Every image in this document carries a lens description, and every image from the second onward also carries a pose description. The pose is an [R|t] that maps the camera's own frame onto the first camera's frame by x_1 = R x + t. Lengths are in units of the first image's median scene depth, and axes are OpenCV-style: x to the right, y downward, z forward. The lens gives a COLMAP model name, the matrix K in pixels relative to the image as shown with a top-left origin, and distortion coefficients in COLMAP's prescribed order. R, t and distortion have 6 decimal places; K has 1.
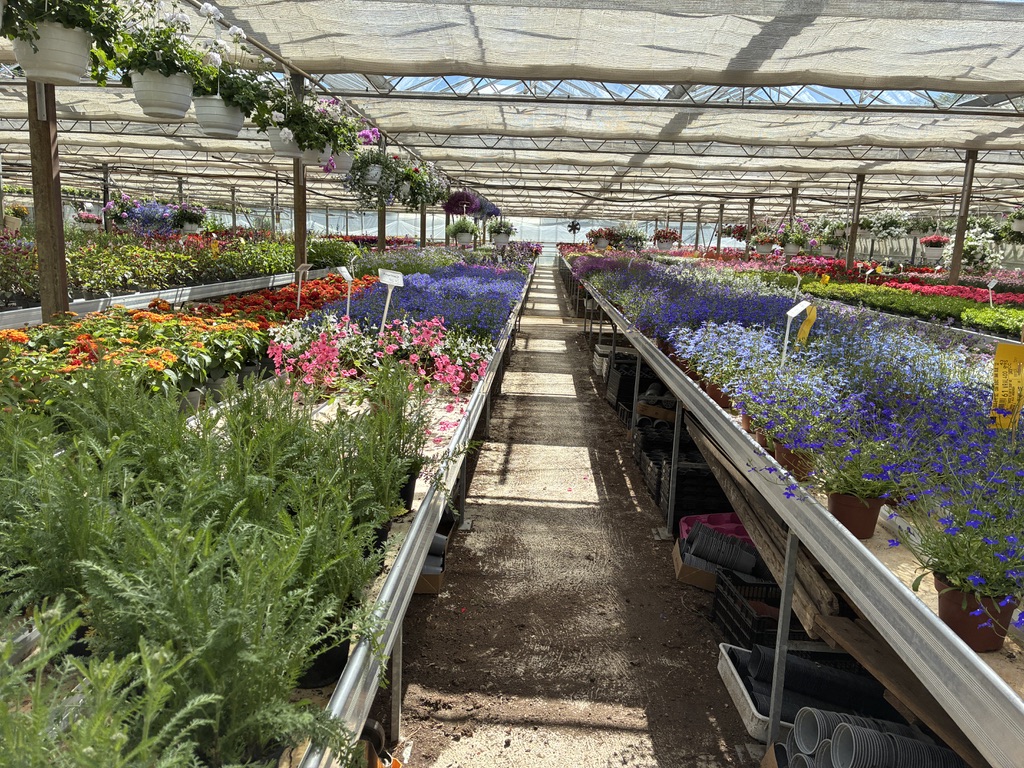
lens RADIAL K [[789.7, 0, 512.0], [0, 789.7, 384.0], [0, 0, 1]] dist [-0.007611, -0.011823]
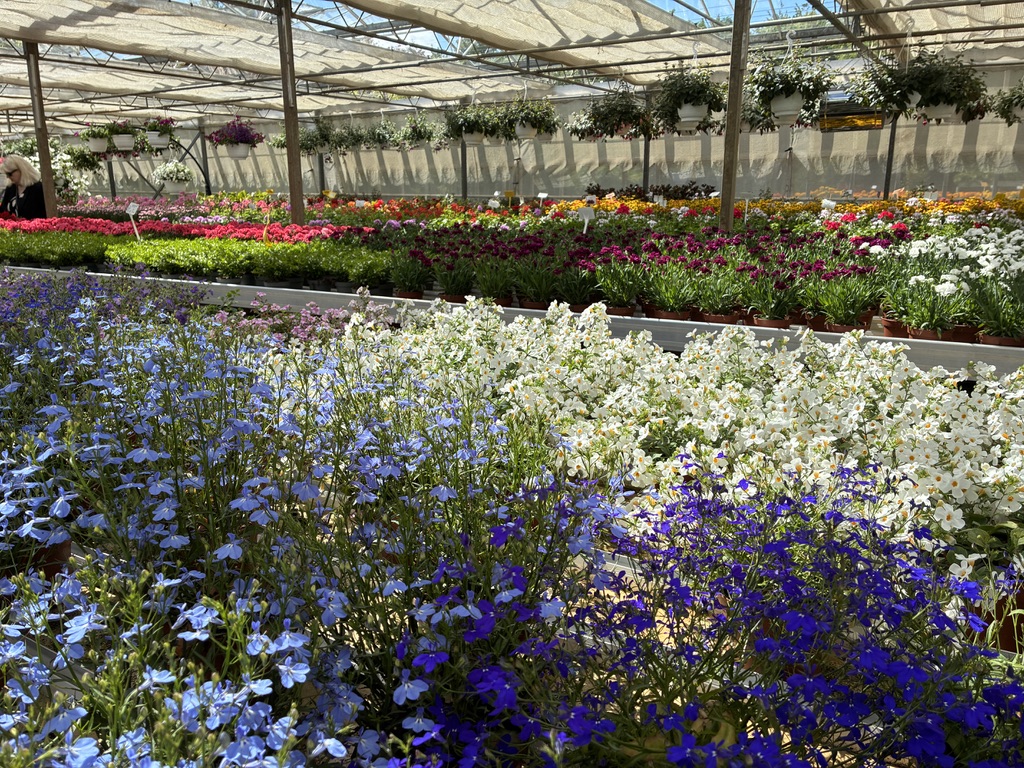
lens RADIAL K [[789.7, 0, 512.0], [0, 789.7, 384.0], [0, 0, 1]] dist [-0.007611, -0.011823]
pose [[0.472146, -0.254972, 0.843841, 0.071269], [0.185743, 0.964540, 0.187516, -0.028289], [-0.861730, 0.068203, 0.502763, 0.222490]]
